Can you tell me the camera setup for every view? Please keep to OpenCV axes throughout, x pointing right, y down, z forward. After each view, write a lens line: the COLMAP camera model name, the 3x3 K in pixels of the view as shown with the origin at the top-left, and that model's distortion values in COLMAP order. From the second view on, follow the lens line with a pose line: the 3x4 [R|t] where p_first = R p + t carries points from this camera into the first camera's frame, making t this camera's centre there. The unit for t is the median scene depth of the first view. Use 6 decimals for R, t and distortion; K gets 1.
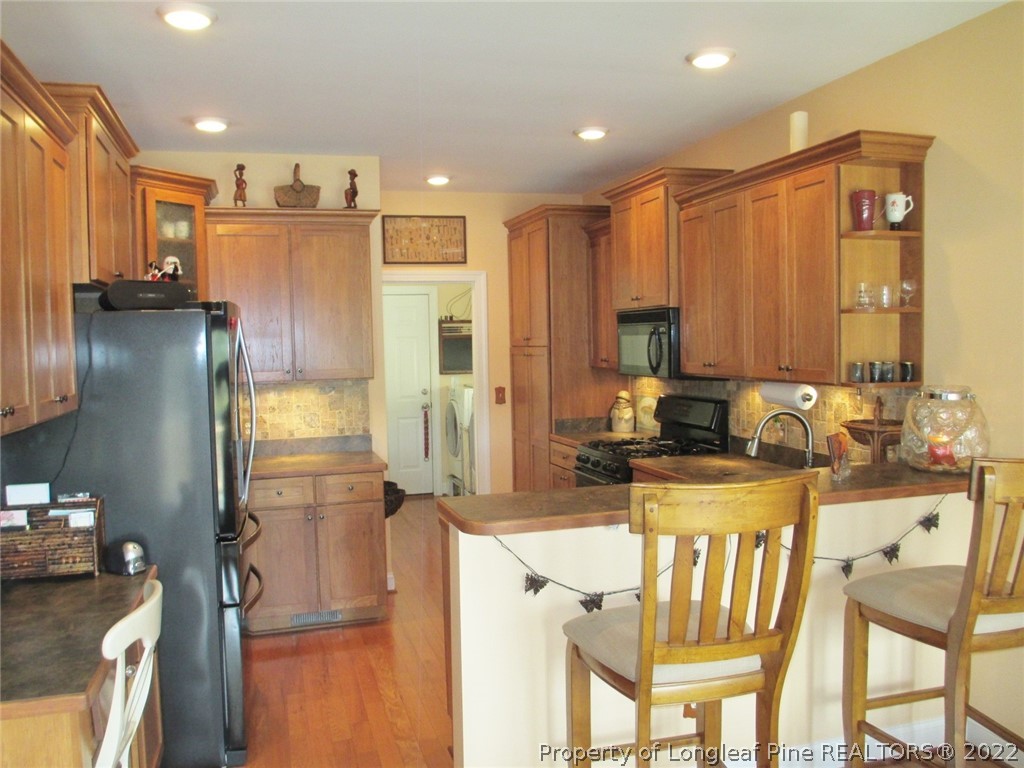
lens RADIAL K [[859.1, 0, 512.0], [0, 859.1, 384.0], [0, 0, 1]] dist [-0.051306, -0.001037]
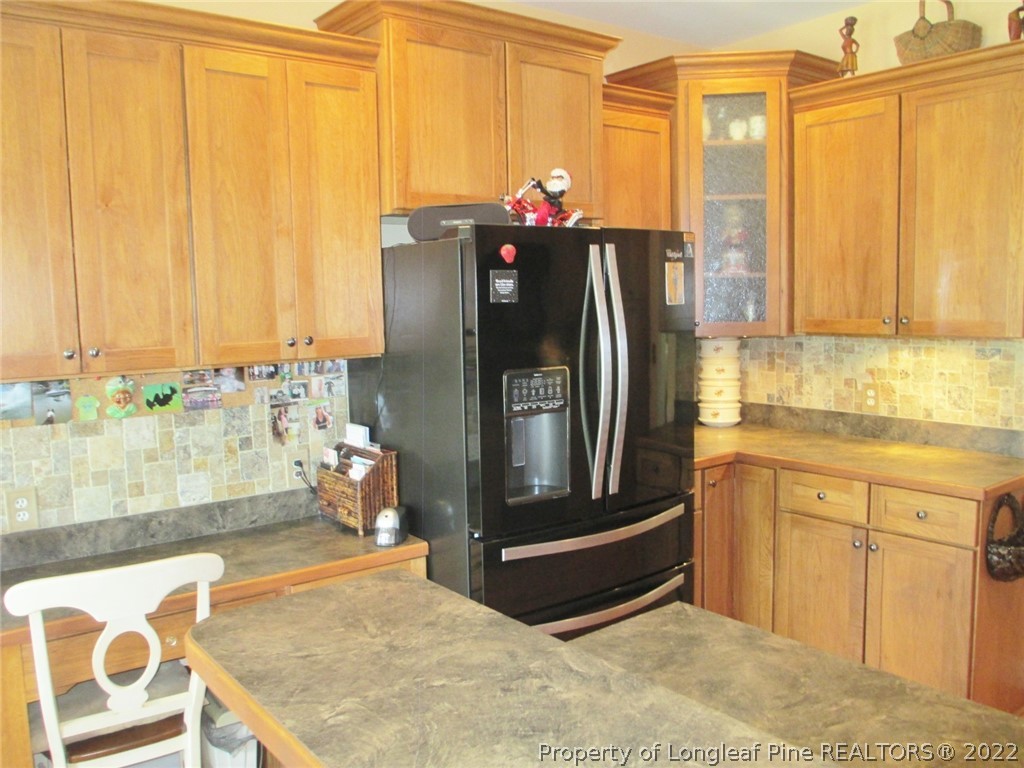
lens RADIAL K [[859.1, 0, 512.0], [0, 859.1, 384.0], [0, 0, 1]] dist [-0.051306, -0.001037]
pose [[0.357217, 0.115065, -0.926907, 0.249789], [-0.035161, 0.993336, 0.109761, -0.027473], [0.933360, -0.006618, 0.358882, 0.490637]]
